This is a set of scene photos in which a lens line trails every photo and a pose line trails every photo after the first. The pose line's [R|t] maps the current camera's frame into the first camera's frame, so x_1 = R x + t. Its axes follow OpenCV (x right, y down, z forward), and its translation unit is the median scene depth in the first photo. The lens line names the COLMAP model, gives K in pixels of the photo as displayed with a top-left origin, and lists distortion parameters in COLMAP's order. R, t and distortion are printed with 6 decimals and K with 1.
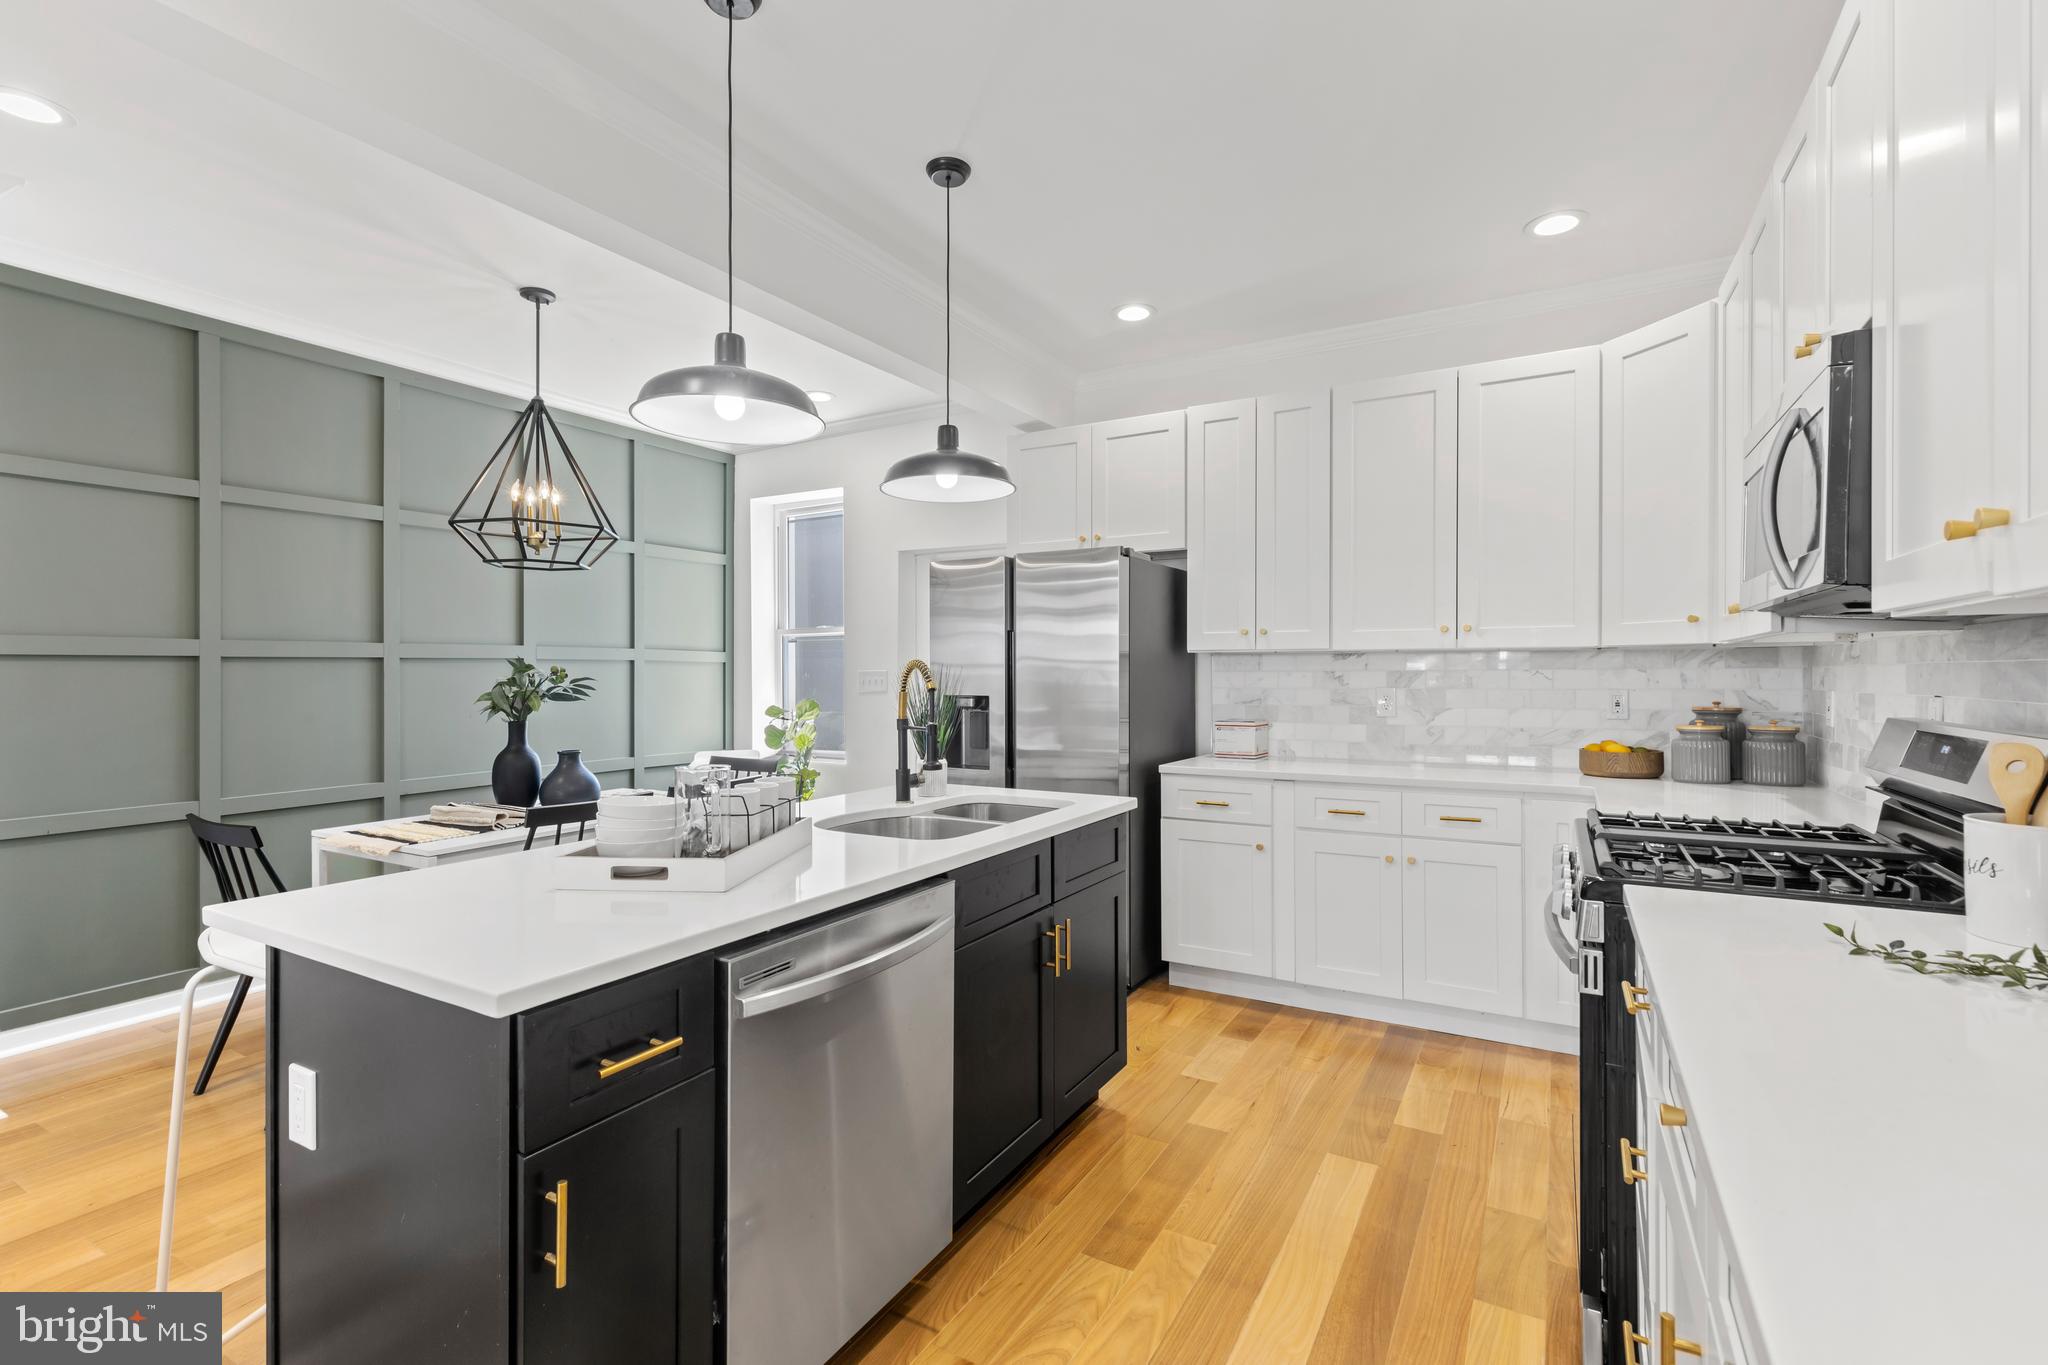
lens RADIAL K [[912.6, 0, 1030.6], [0, 912.6, 678.0], [0, 0, 1]] dist [0.002811, 0.000005]
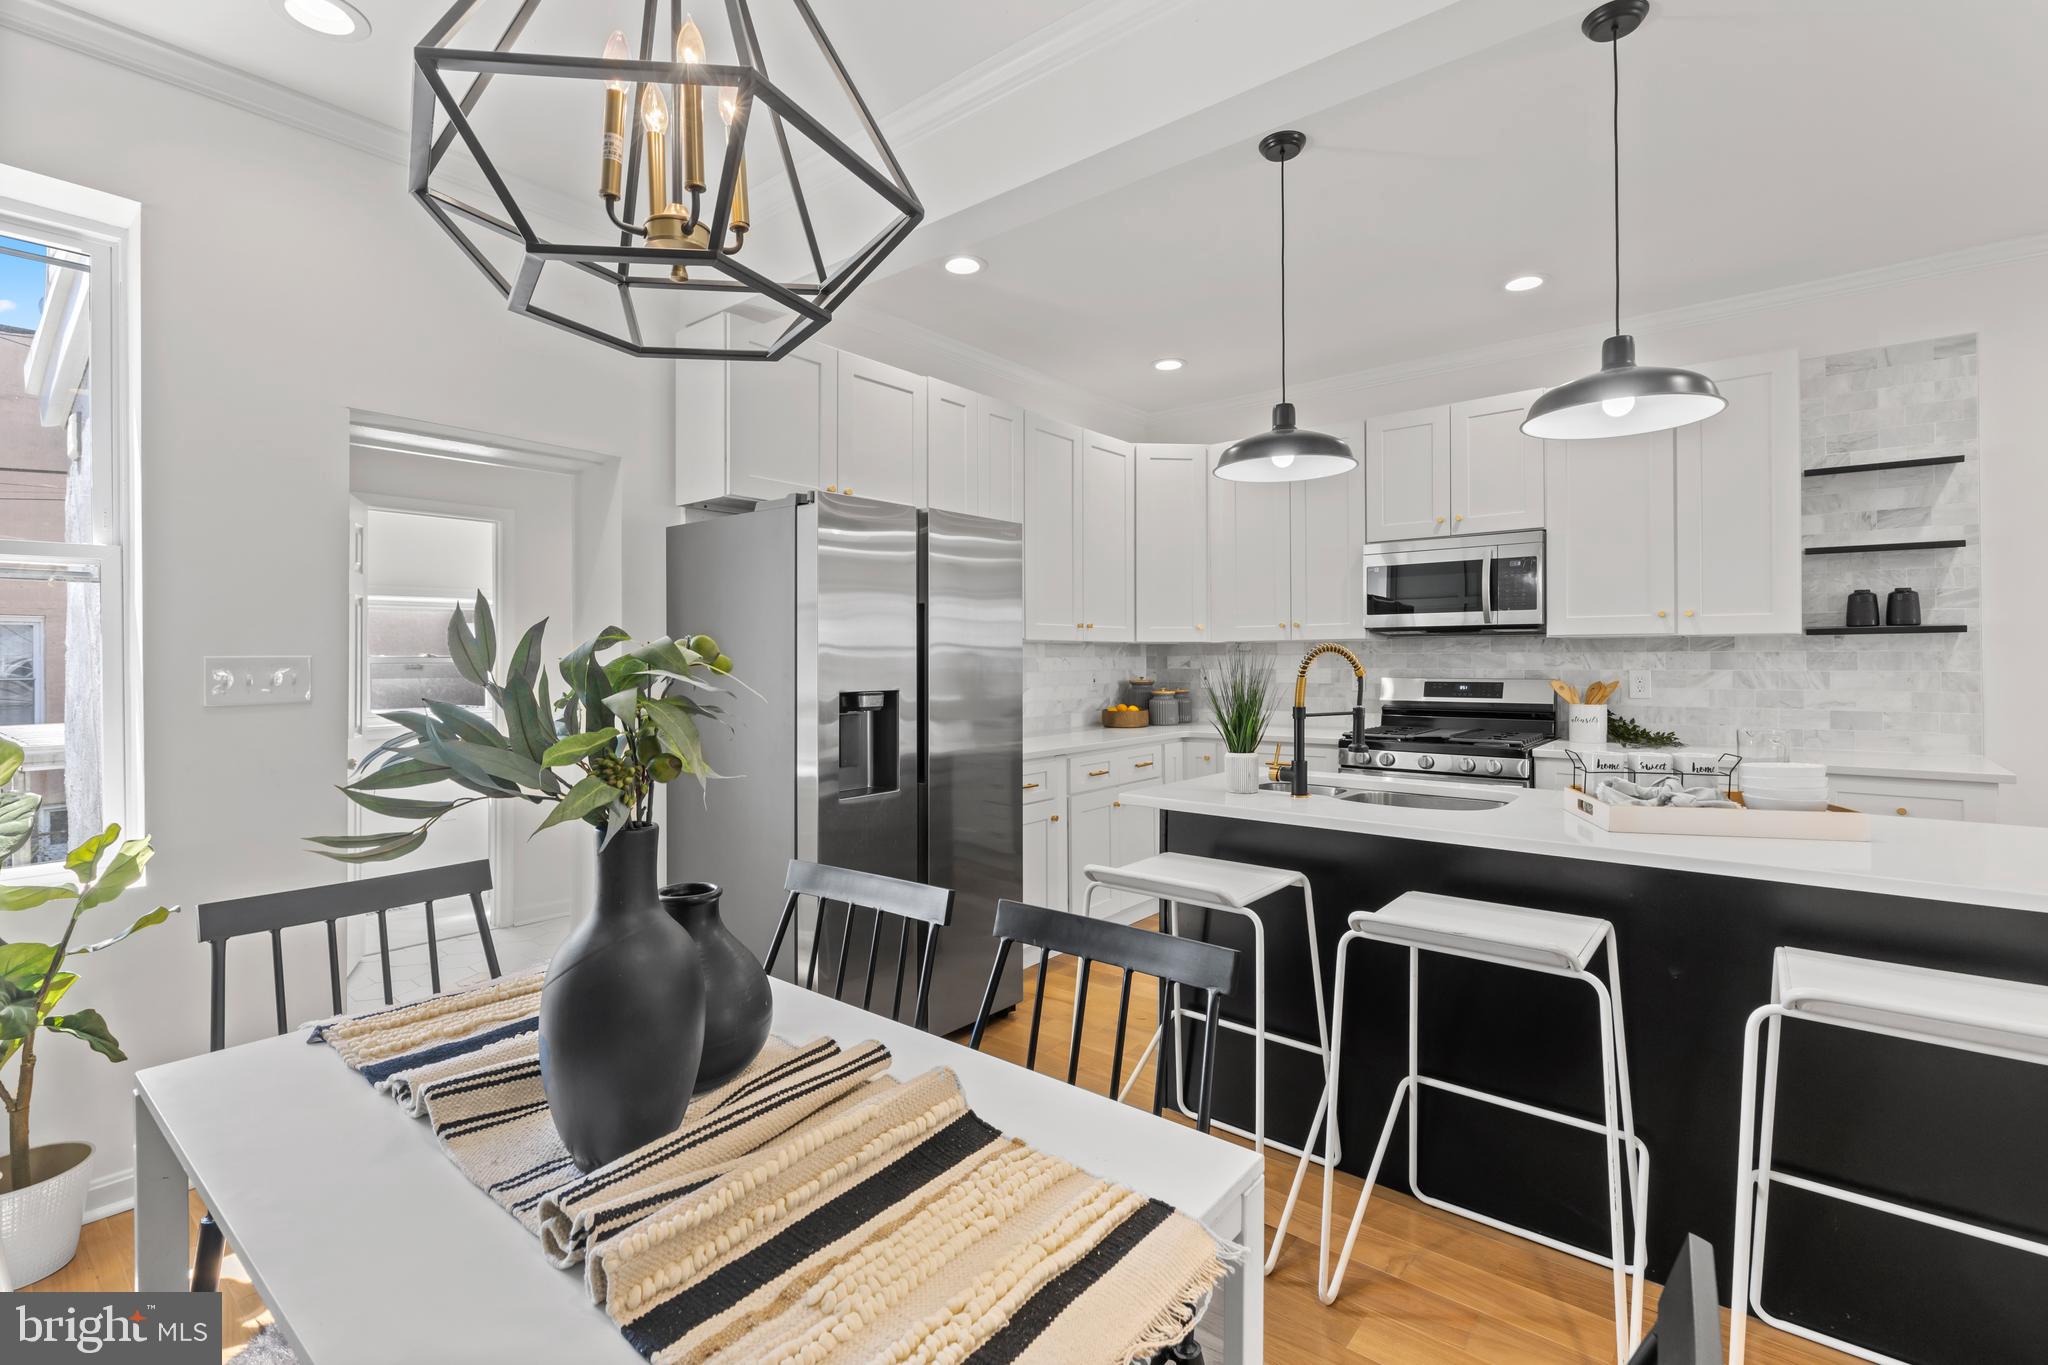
lens RADIAL K [[928.8, 0, 1028.4], [0, 928.8, 647.3], [0, 0, 1]] dist [0.002309, 0.000443]
pose [[0.164881, 0.013708, 0.986218, -0.883067], [0.009396, 0.999836, -0.015469, -0.003126], [-0.986269, 0.011817, 0.164725, 0.878305]]
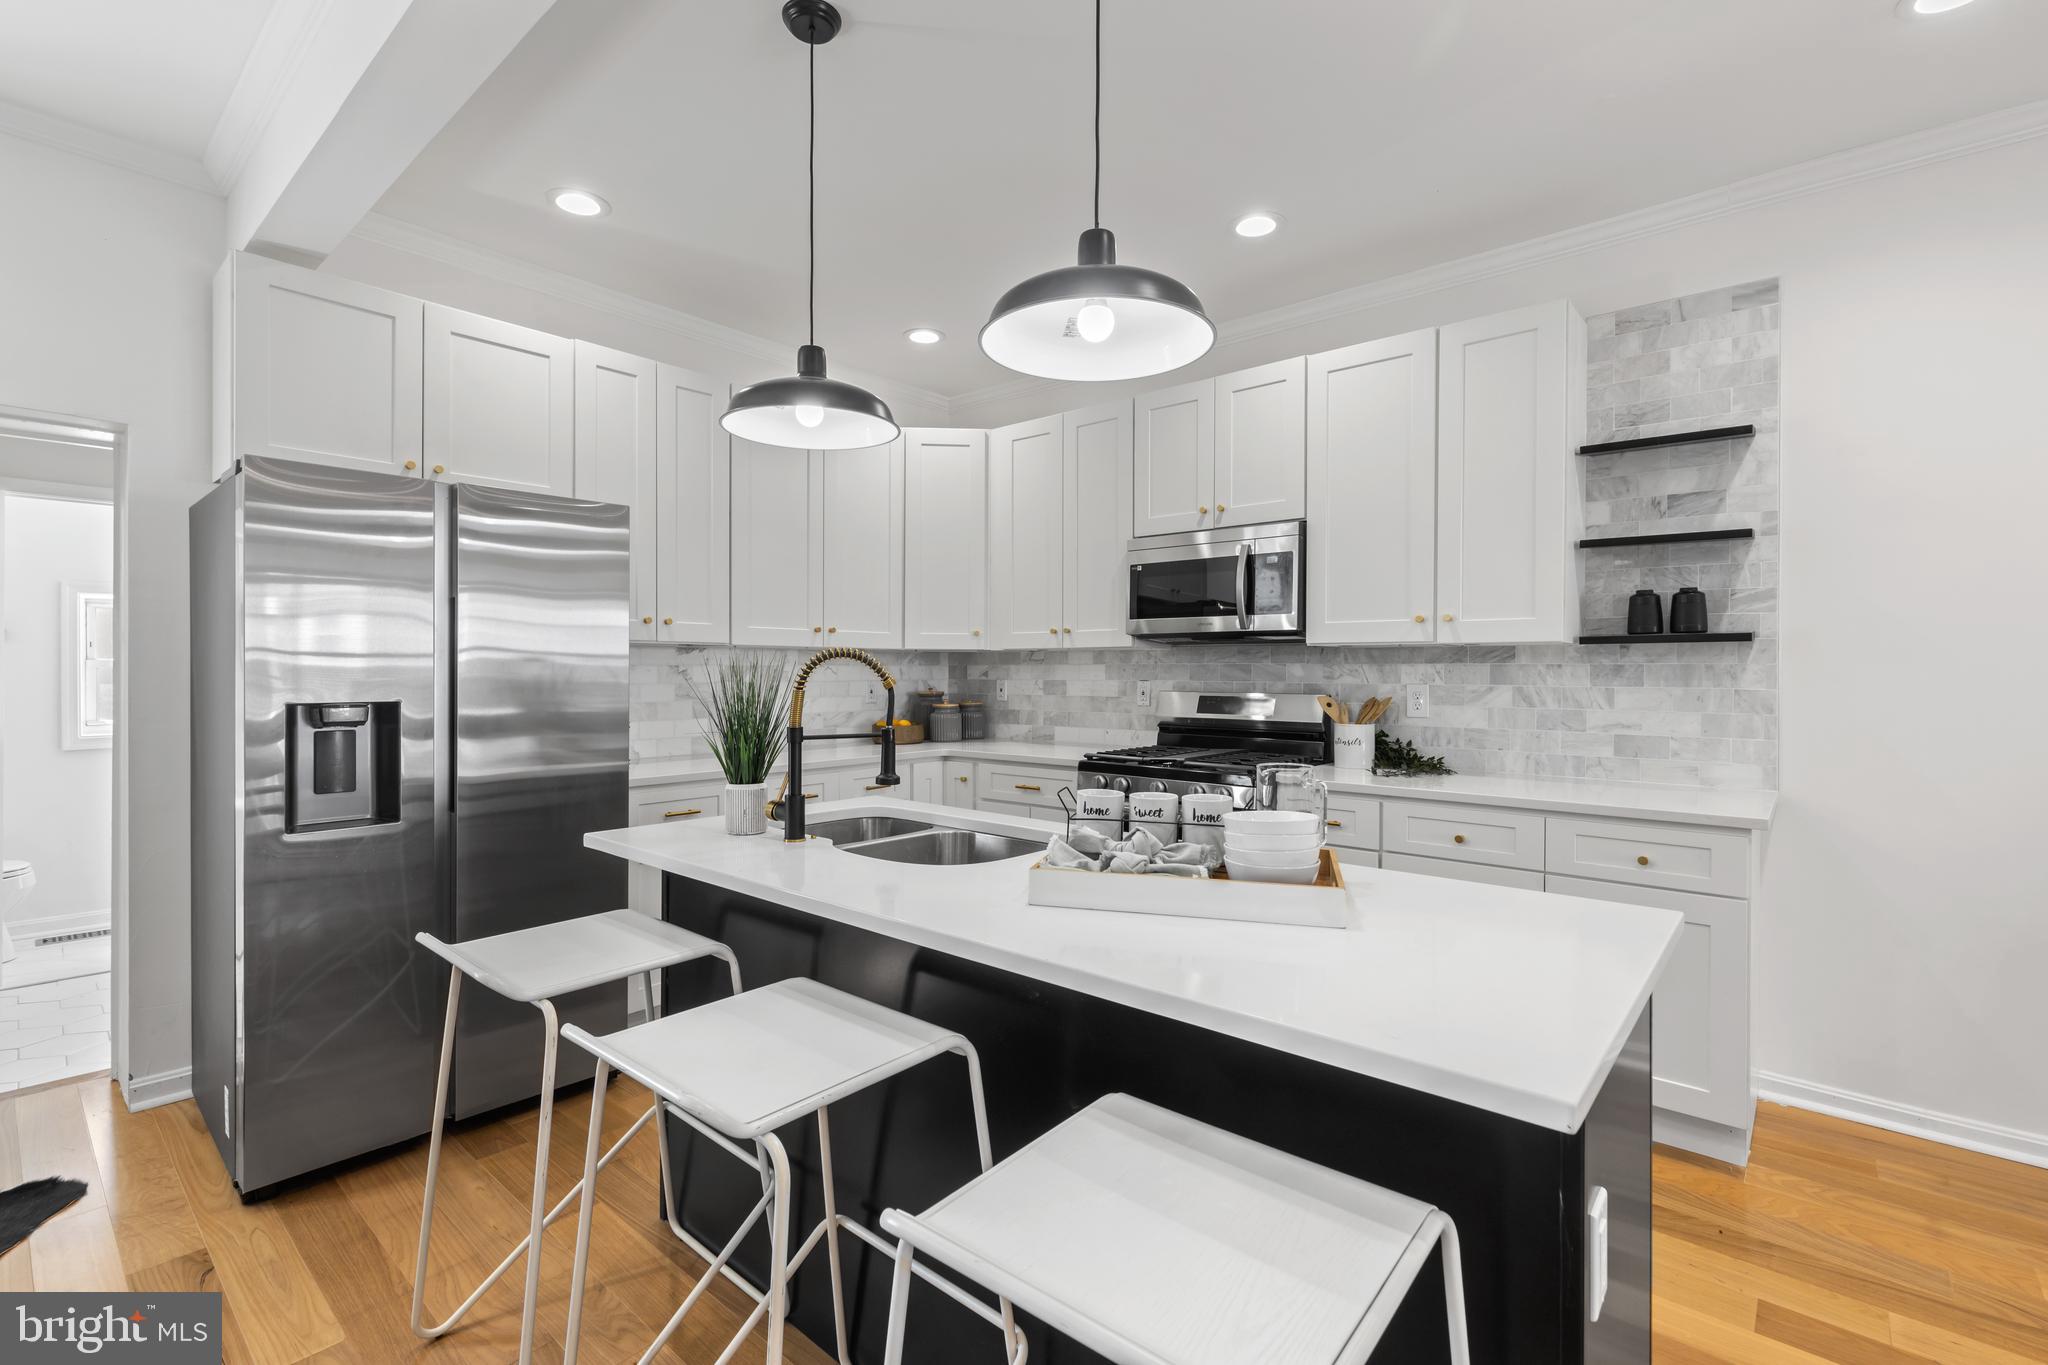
lens RADIAL K [[916.4, 0, 1028.4], [0, 916.4, 667.3], [0, 0, 1]] dist [0.004676, -0.000516]
pose [[0.189951, 0.005485, 0.981778, -0.652167], [0.001770, 0.999981, -0.005929, 0.001202], [-0.981792, 0.002864, 0.189938, 0.530512]]
